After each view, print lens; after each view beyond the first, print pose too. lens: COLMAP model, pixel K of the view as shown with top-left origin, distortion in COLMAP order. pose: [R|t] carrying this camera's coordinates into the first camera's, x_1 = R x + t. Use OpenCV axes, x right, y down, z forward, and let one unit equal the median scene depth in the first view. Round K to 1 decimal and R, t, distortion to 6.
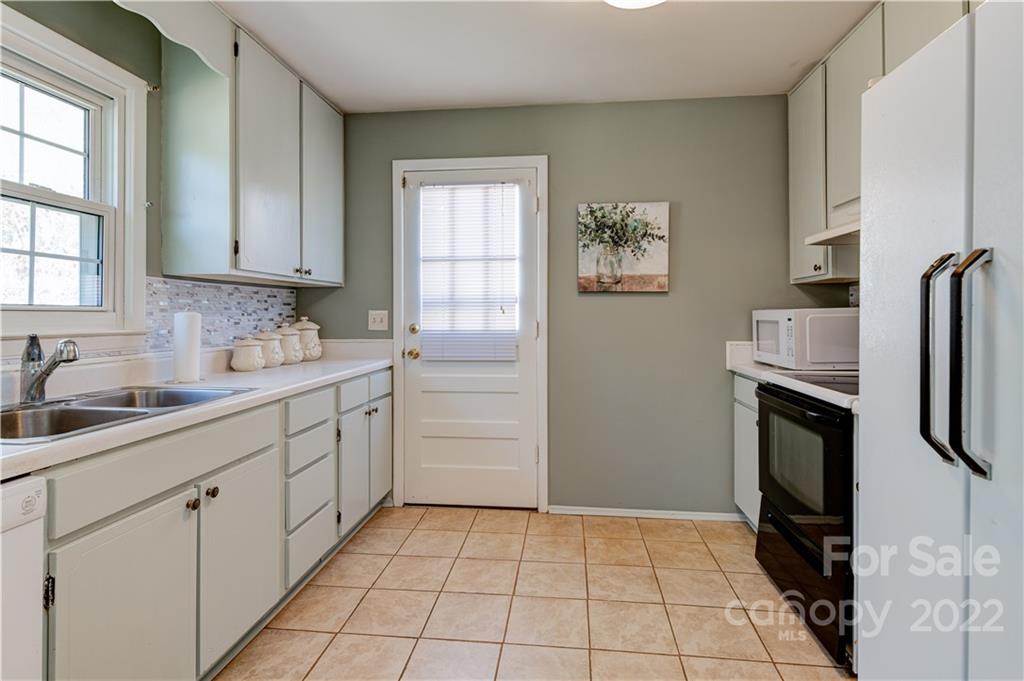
lens RADIAL K [[519.1, 0, 511.4], [0, 519.1, 314.0], [0, 0, 1]] dist [0.014737, -0.000091]
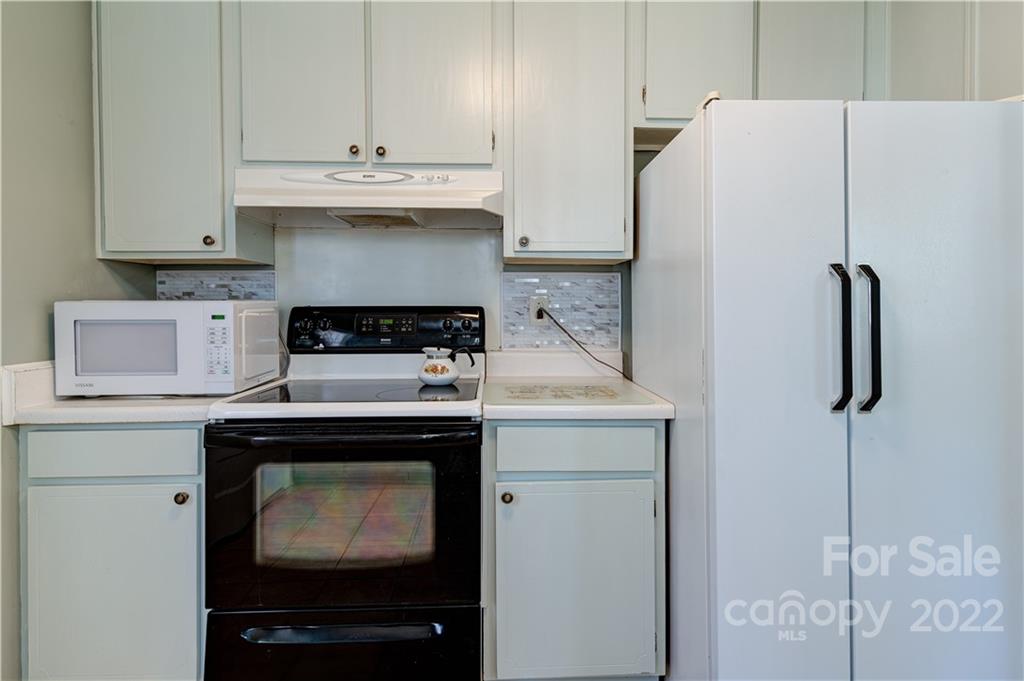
lens RADIAL K [[519.1, 0, 511.4], [0, 519.1, 314.0], [0, 0, 1]] dist [0.014737, -0.000091]
pose [[-0.143127, -0.005364, 0.989690, -0.144076], [0.001258, 0.999984, 0.005601, 0.003959], [-0.989704, 0.002047, -0.143117, 0.704493]]
